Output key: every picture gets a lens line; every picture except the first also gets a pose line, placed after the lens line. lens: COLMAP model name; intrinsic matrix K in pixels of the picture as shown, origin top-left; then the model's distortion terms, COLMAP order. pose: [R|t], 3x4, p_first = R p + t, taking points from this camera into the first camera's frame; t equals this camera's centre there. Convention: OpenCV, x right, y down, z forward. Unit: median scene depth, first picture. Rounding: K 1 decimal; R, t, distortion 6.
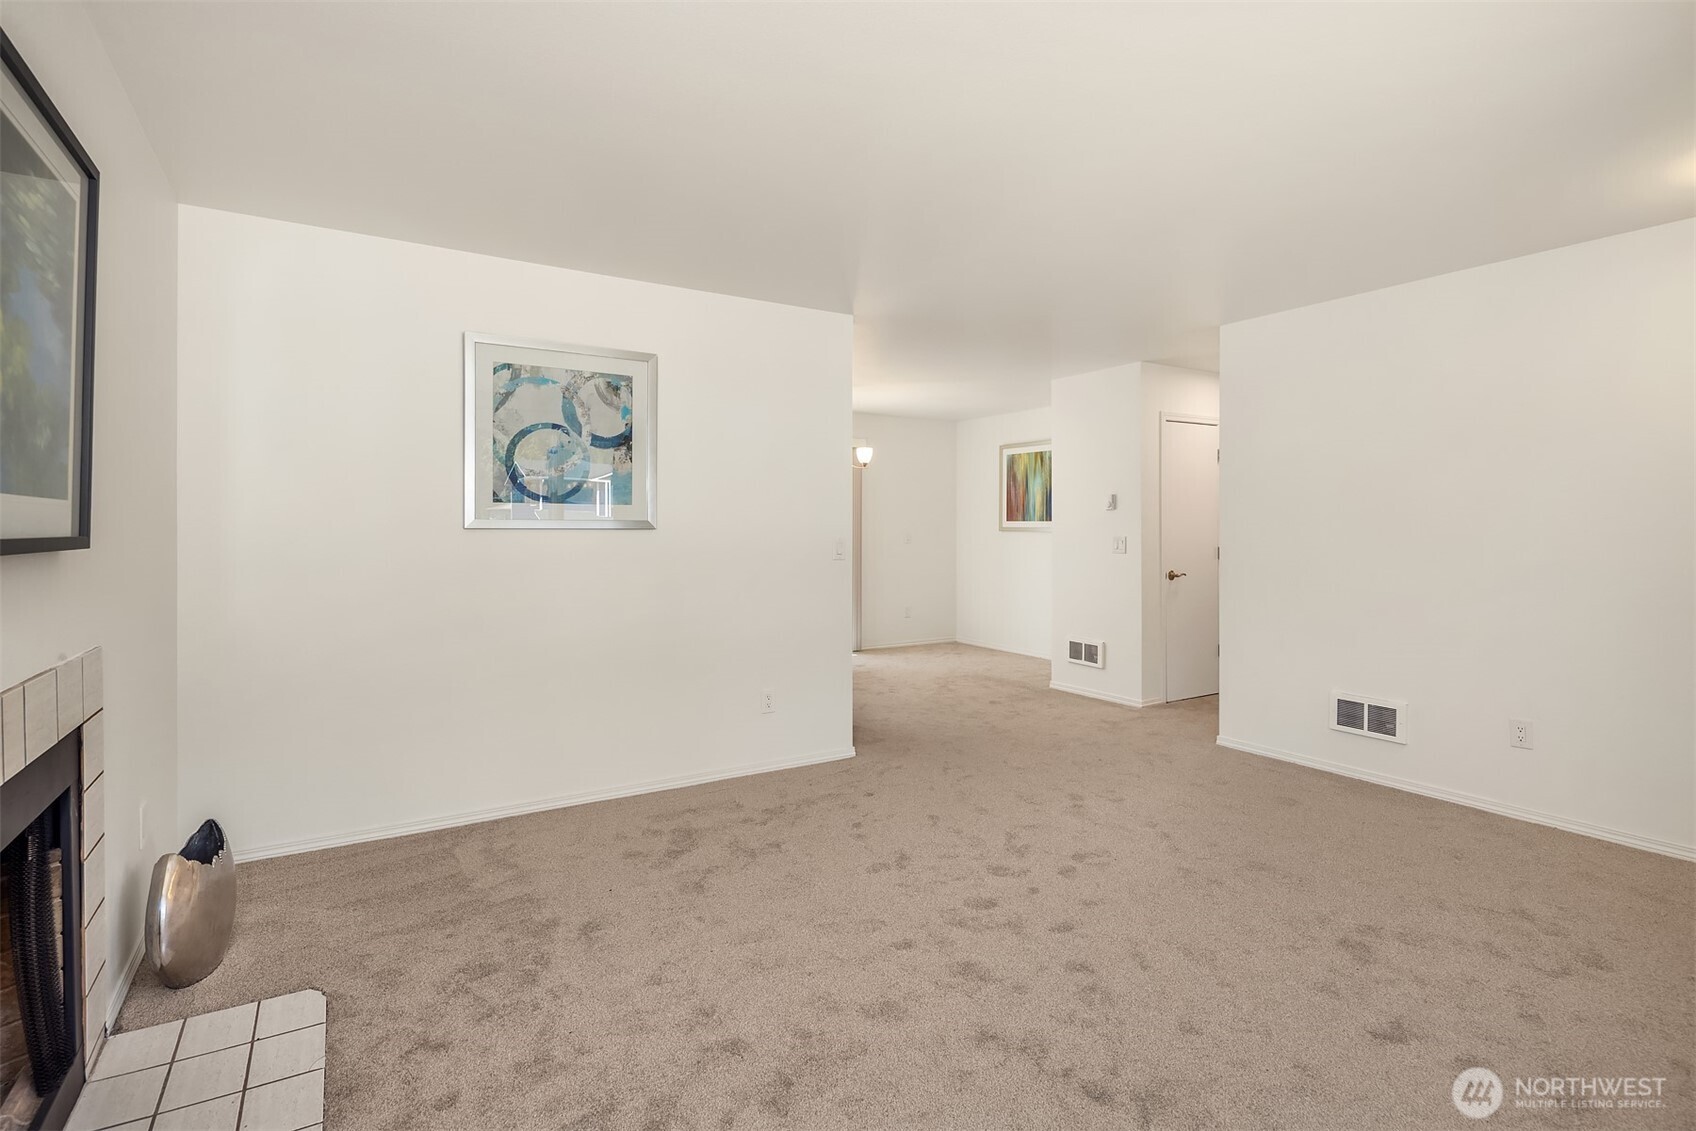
lens RADIAL K [[825.9, 0, 835.5], [0, 825.9, 519.5], [0, 0, 1]] dist [0.002036, -0.004398]
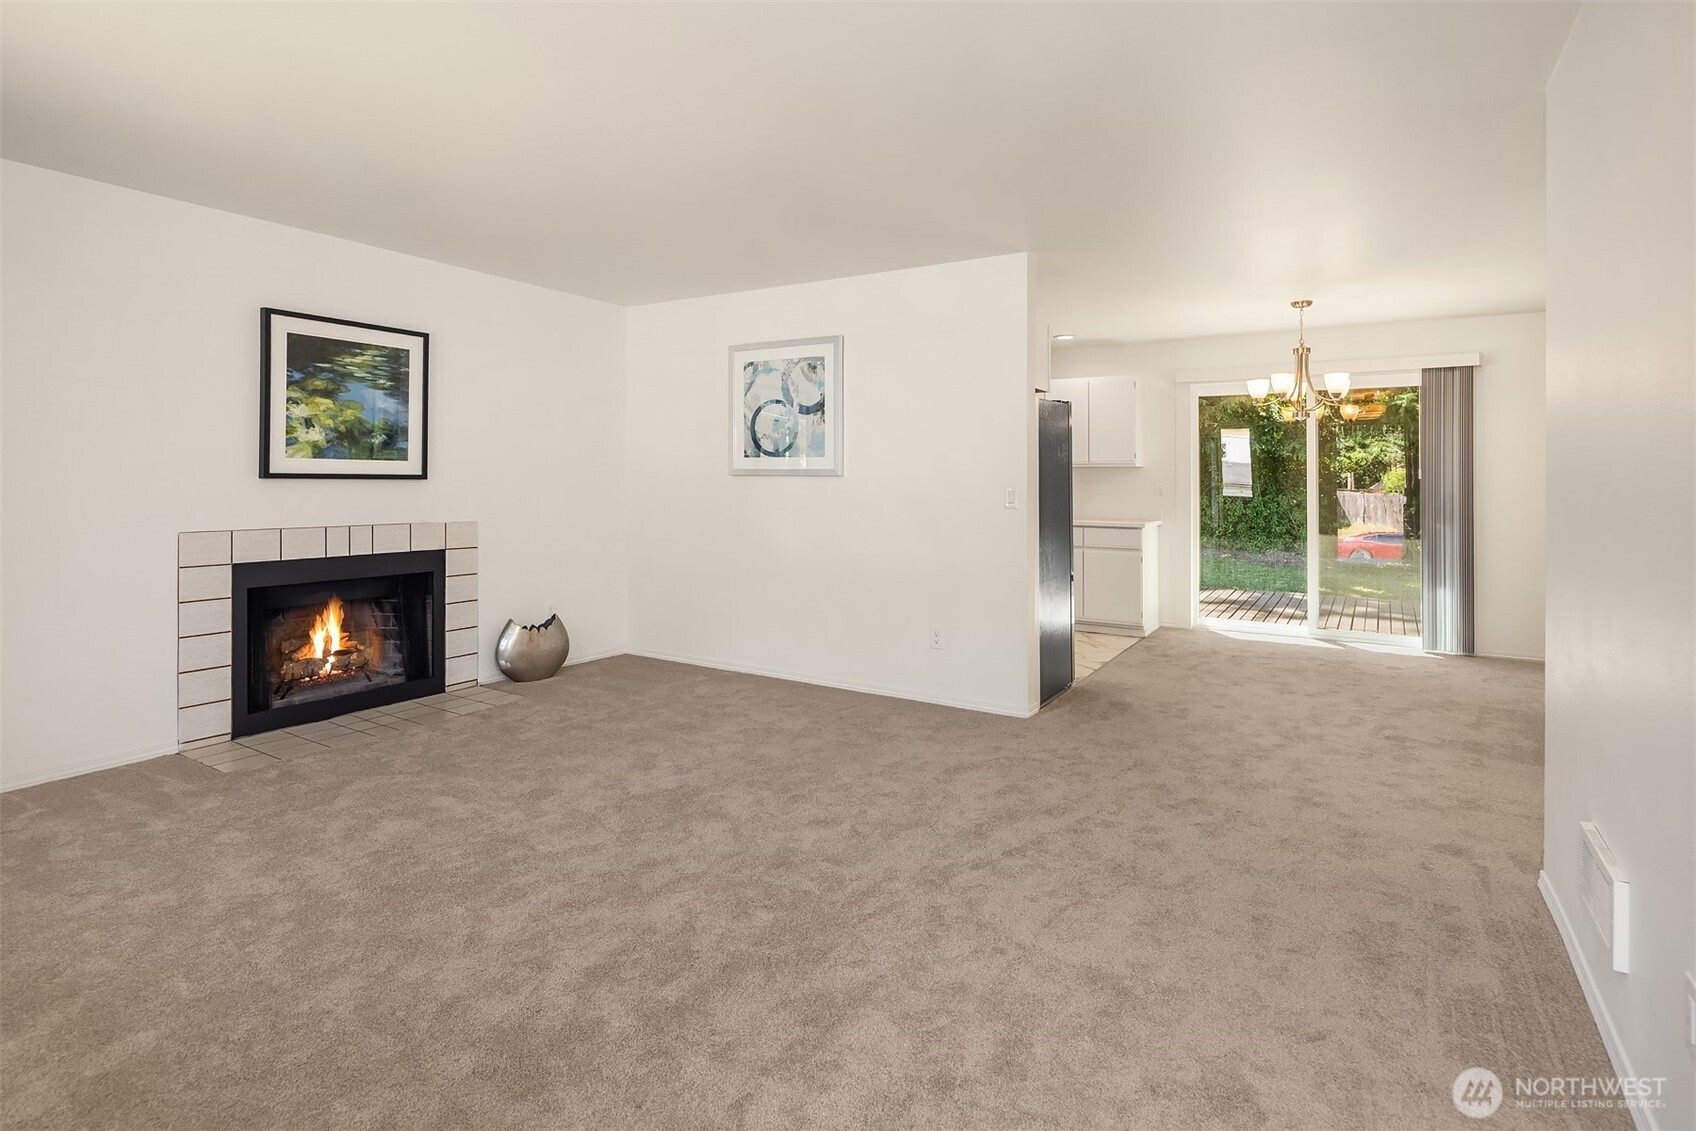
lens RADIAL K [[825.9, 0, 847.6], [0, 825.9, 473.1], [0, 0, 1]] dist [0.002036, -0.004398]
pose [[0.450985, -0.004465, -0.892521, 0.936786], [0.002061, 0.999990, -0.003961, 0.012435], [0.892529, -0.000054, 0.450989, 0.473585]]
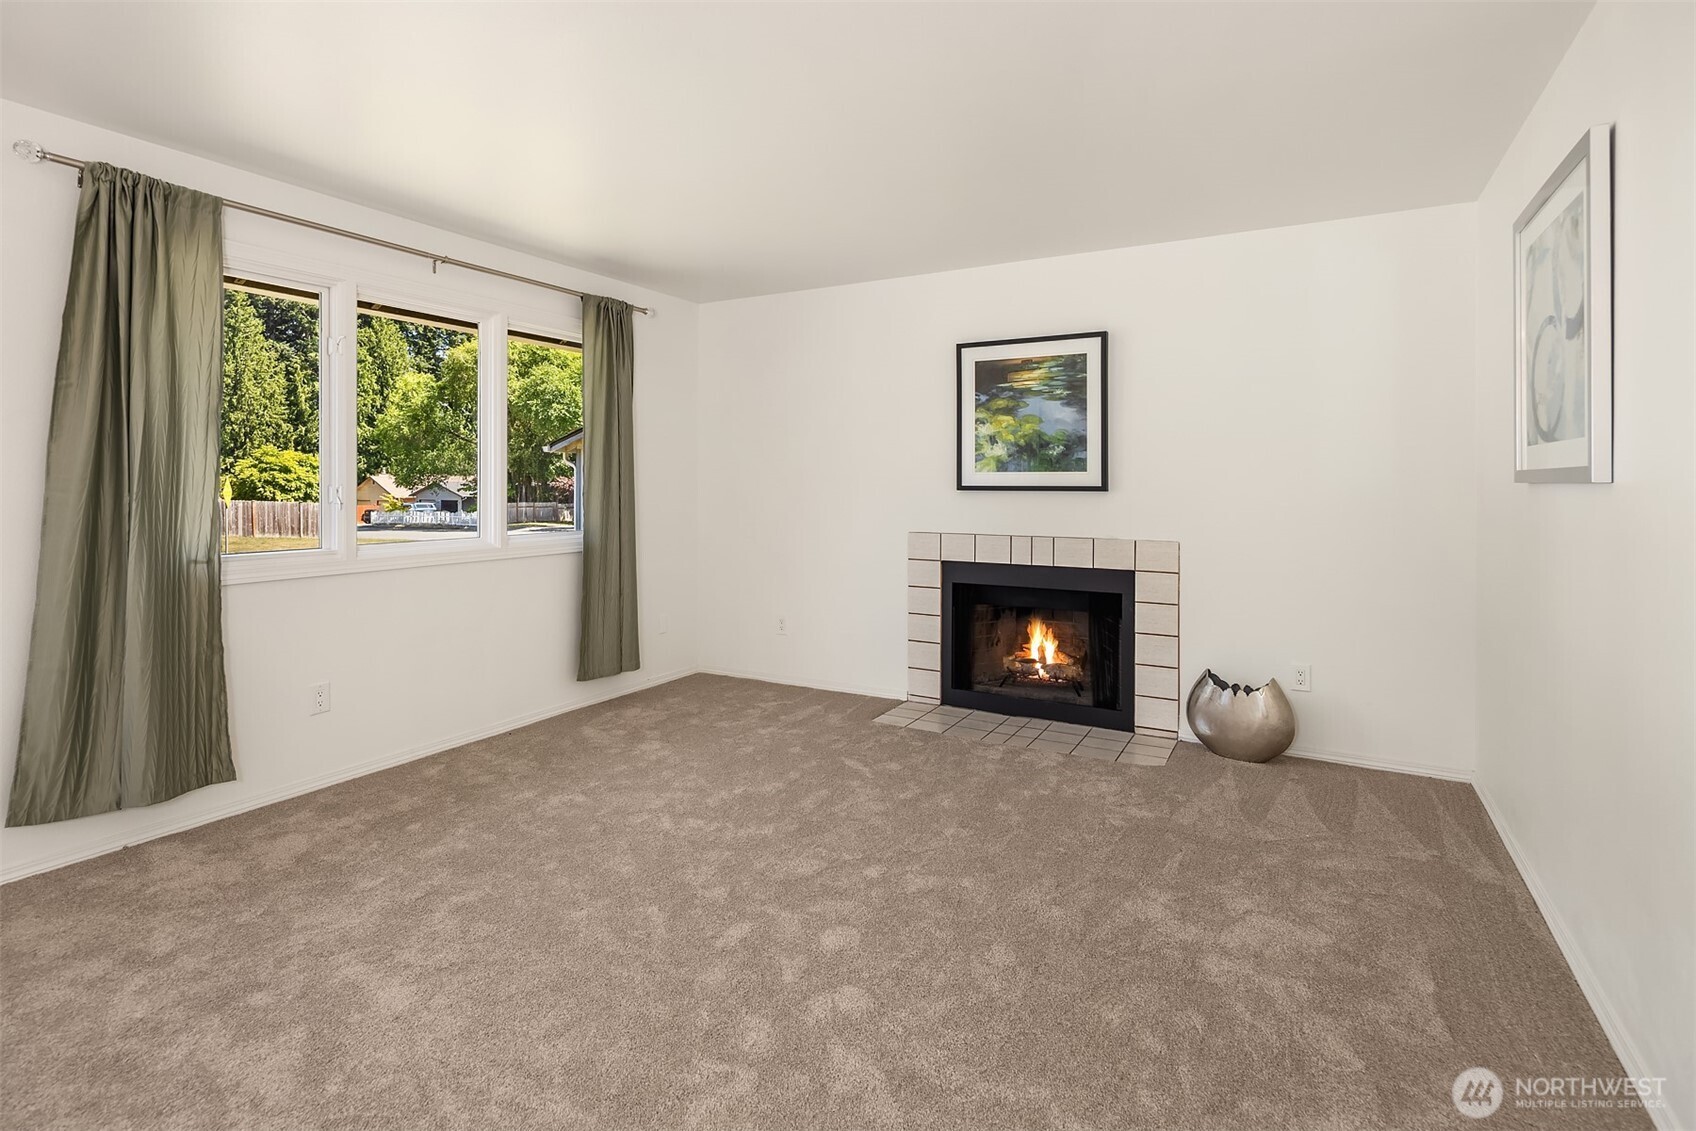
lens RADIAL K [[825.9, 0, 857.6], [0, 825.9, 492.9], [0, 0, 1]] dist [0.002036, -0.004398]
pose [[-0.858769, -0.001996, -0.512360, 0.429435], [-0.000082, 0.999993, -0.003758, 0.021883], [0.512363, -0.003185, -0.858763, 1.250798]]
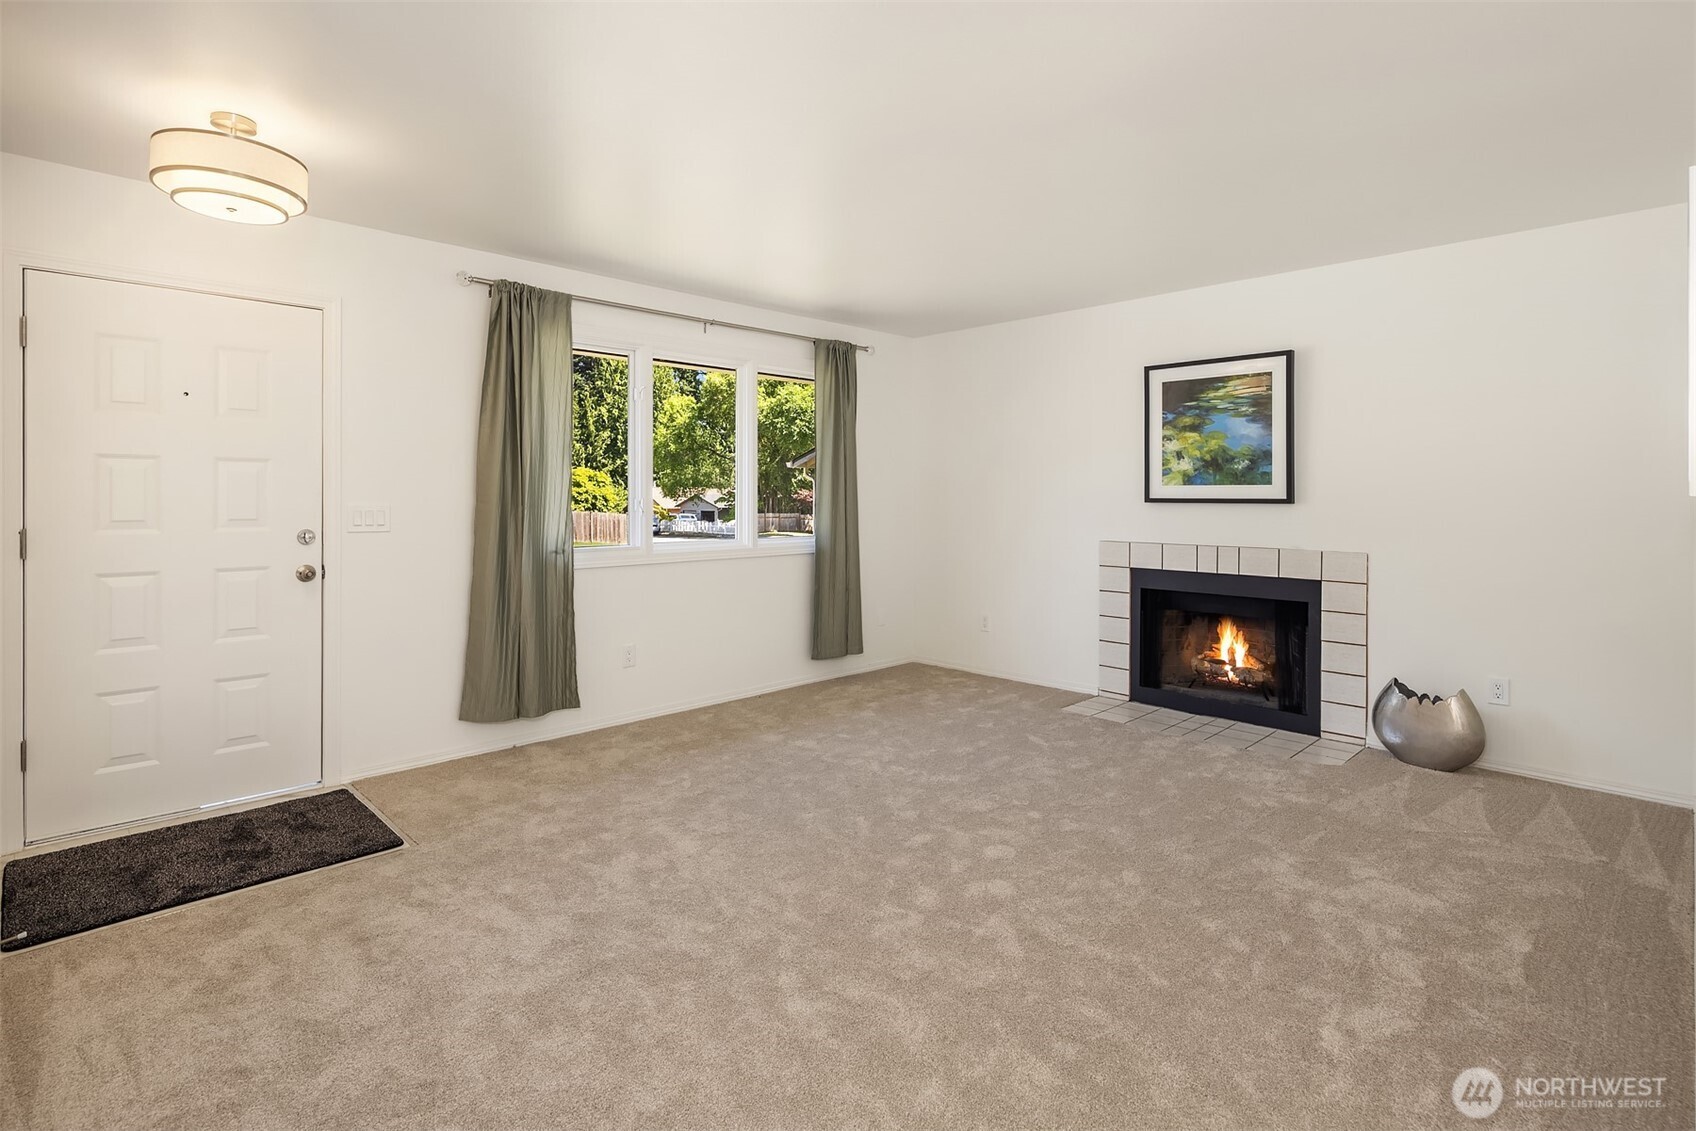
lens RADIAL K [[825.9, 0, 858.0], [0, 825.9, 505.0], [0, 0, 1]] dist [0.002036, -0.004398]
pose [[-0.966531, -0.003531, -0.256524, 0.456933], [-0.002890, 0.999992, -0.002877, 0.022751], [0.256532, -0.002039, -0.966534, 1.430773]]
